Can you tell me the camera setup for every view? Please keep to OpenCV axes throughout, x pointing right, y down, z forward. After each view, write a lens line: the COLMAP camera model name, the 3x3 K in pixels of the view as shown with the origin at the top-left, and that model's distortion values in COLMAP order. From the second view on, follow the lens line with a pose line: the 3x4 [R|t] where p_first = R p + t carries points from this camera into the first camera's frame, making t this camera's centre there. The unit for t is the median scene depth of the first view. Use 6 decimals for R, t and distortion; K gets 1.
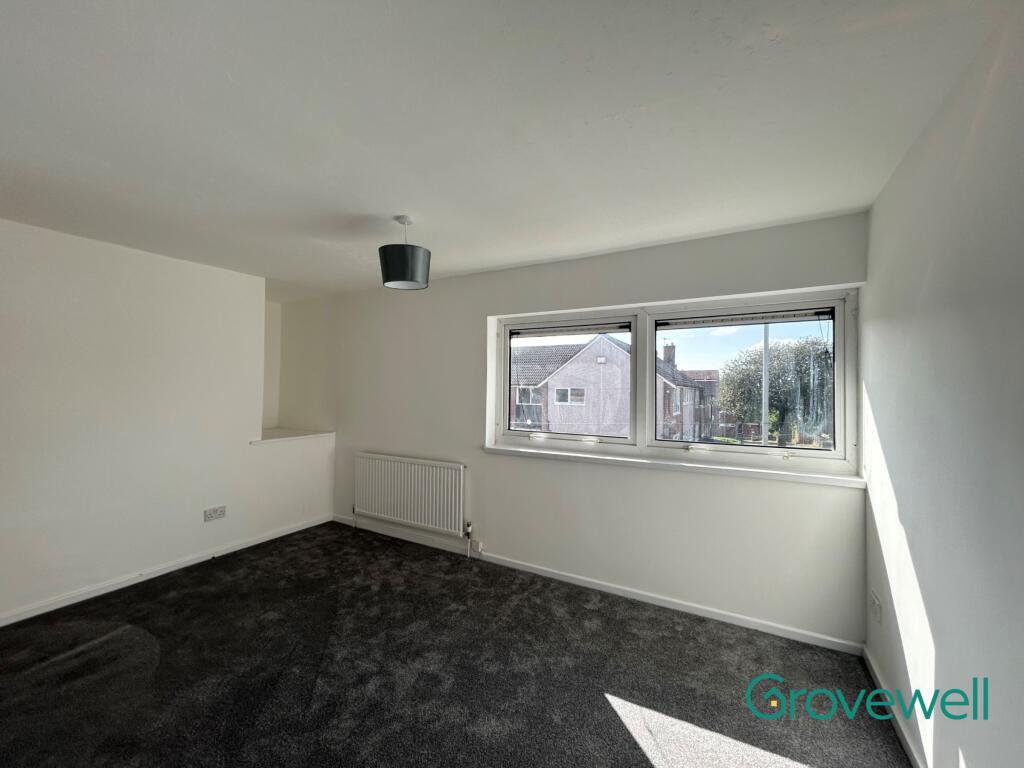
lens RADIAL K [[414.3, 0, 512.4], [0, 414.3, 382.3], [0, 0, 1]] dist [-0.009193, 0.000198]
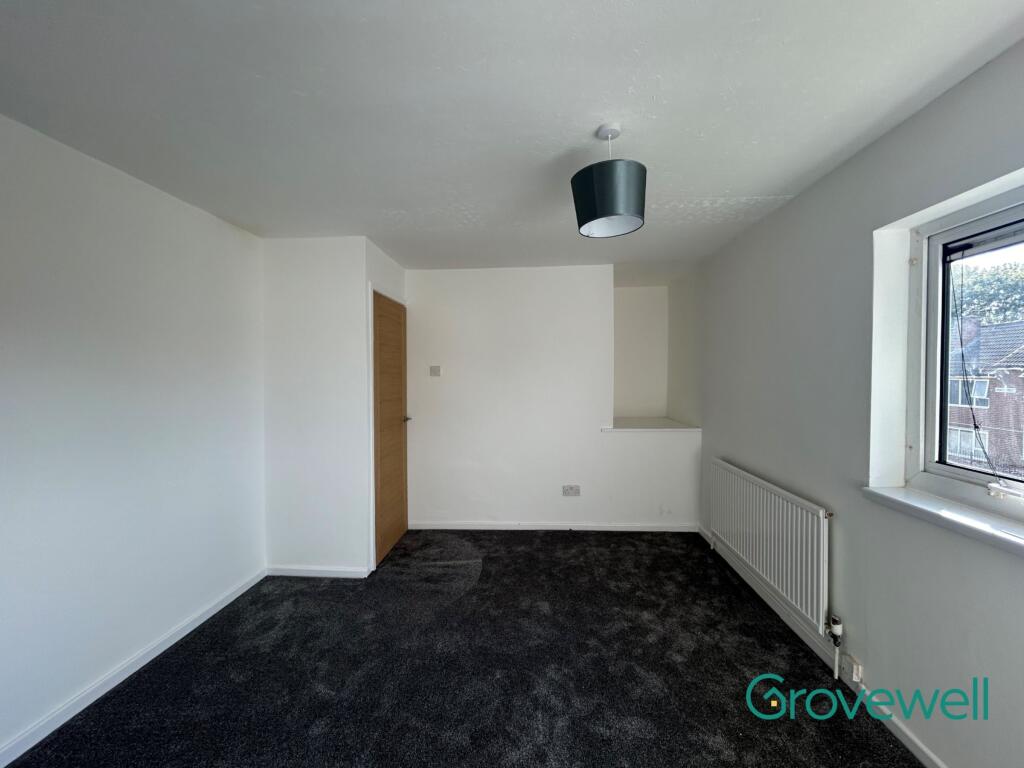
lens RADIAL K [[414.3, 0, 512.4], [0, 414.3, 382.3], [0, 0, 1]] dist [-0.009193, 0.000198]
pose [[0.424712, 0.004835, -0.905316, 0.209733], [0.024543, 0.999557, 0.016852, 0.006132], [0.904996, -0.029377, 0.424405, 0.391055]]
